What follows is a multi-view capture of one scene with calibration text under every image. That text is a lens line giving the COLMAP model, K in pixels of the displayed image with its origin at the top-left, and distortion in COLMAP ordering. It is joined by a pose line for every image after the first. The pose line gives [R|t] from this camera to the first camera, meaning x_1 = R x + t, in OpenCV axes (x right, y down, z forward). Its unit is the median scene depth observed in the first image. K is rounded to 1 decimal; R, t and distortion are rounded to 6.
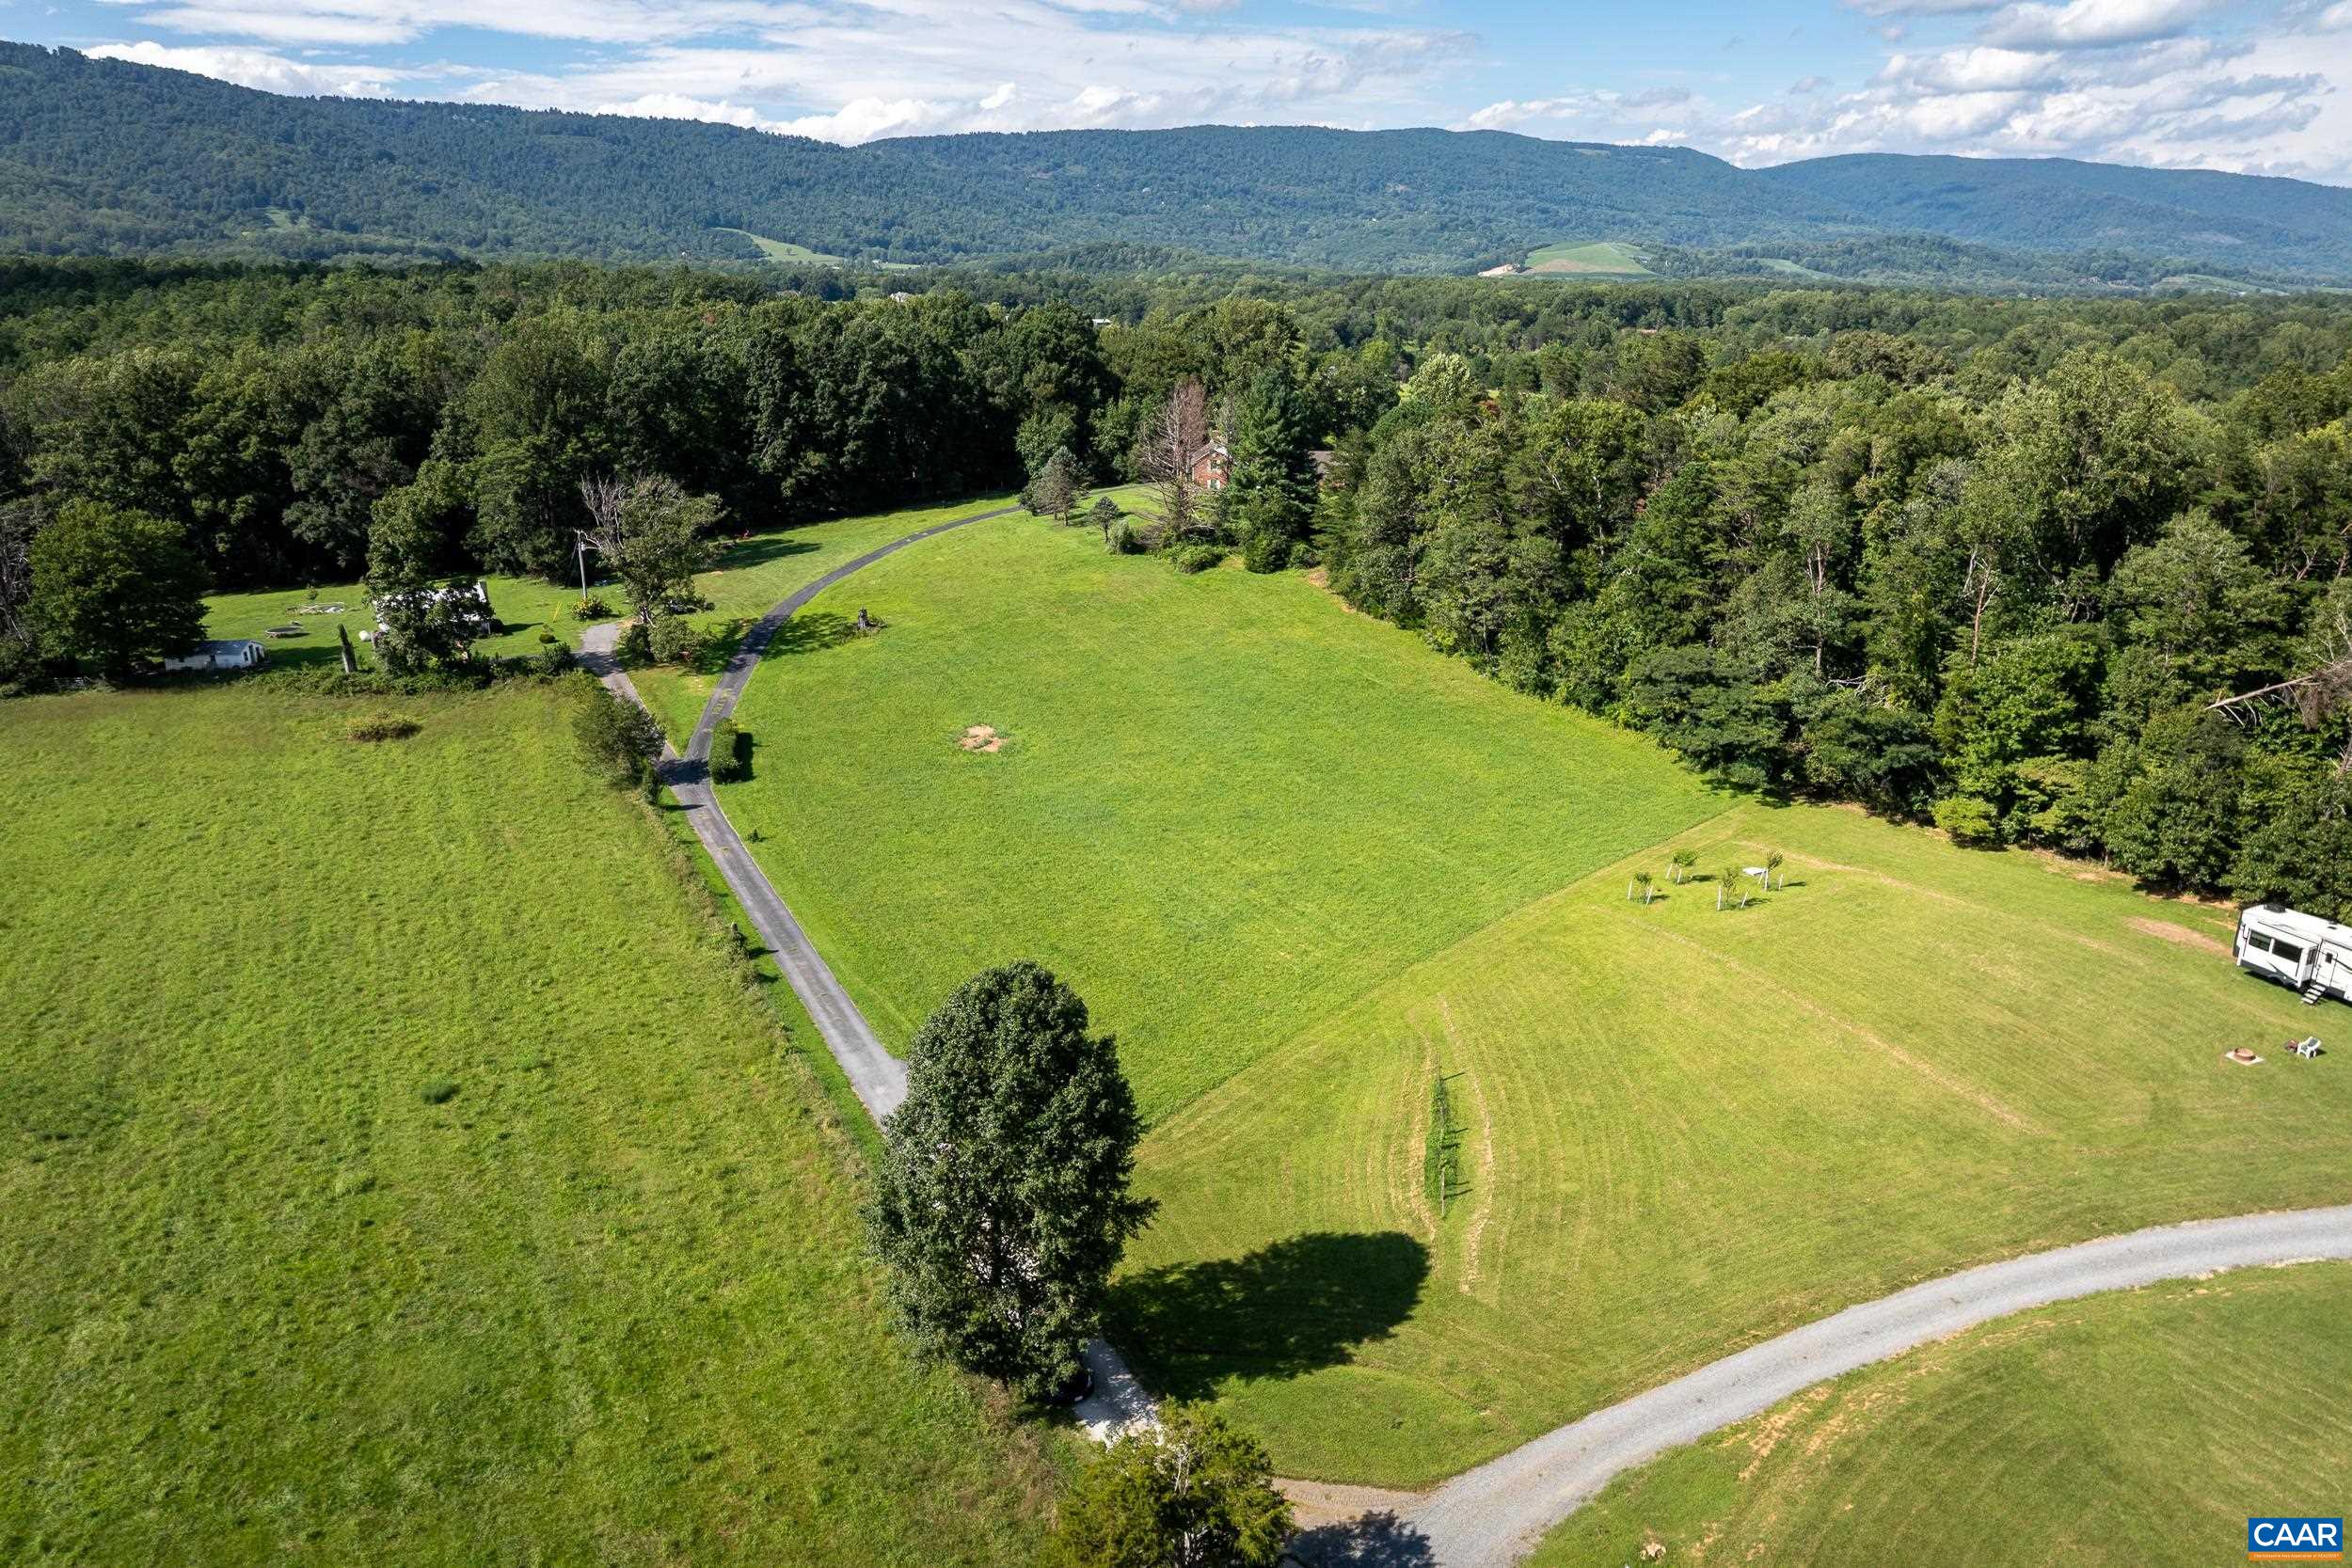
lens RADIAL K [[1657.9, 0, 1181.7], [0, 1657.9, 799.6], [0, 0, 1]] dist [-0.040377, 0.003909]
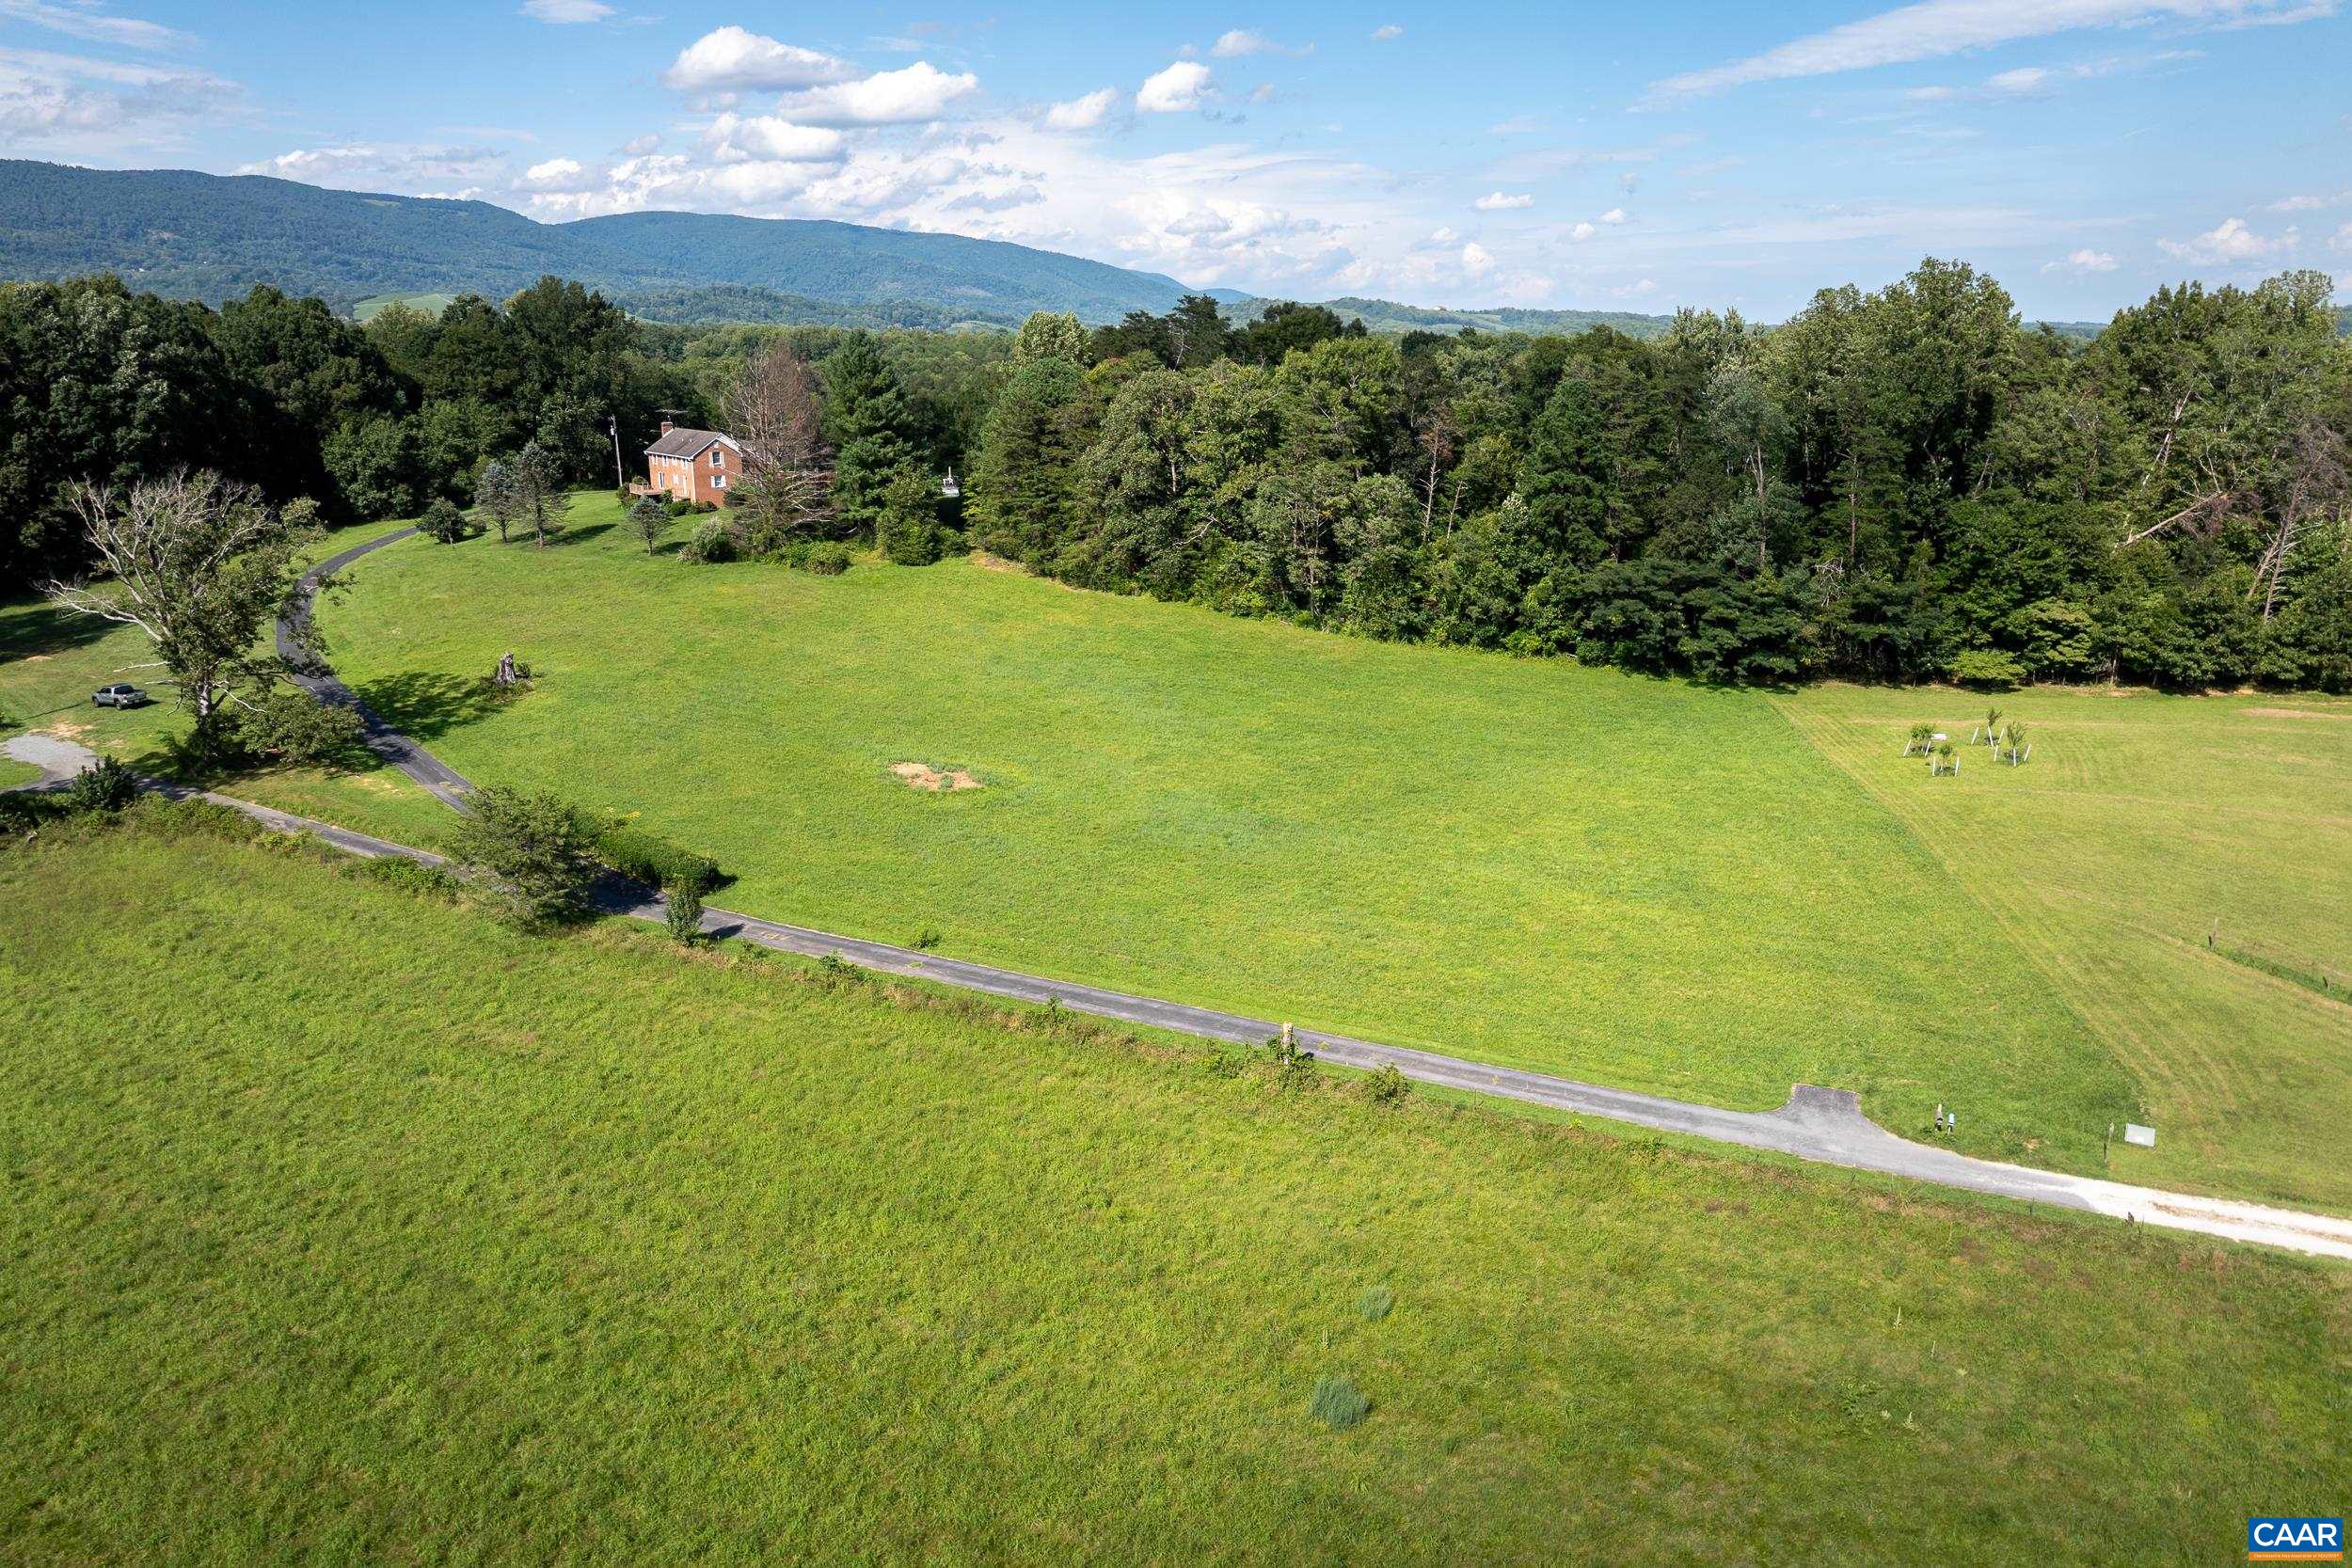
lens RADIAL K [[1657.9, 0, 1174.9], [0, 1657.9, 767.1], [0, 0, 1]] dist [-0.040377, 0.003909]
pose [[0.783300, -0.156635, 0.601587, -0.324209], [0.186412, 0.982385, 0.013065, -0.020461], [-0.593036, 0.101909, 0.798700, 0.230774]]
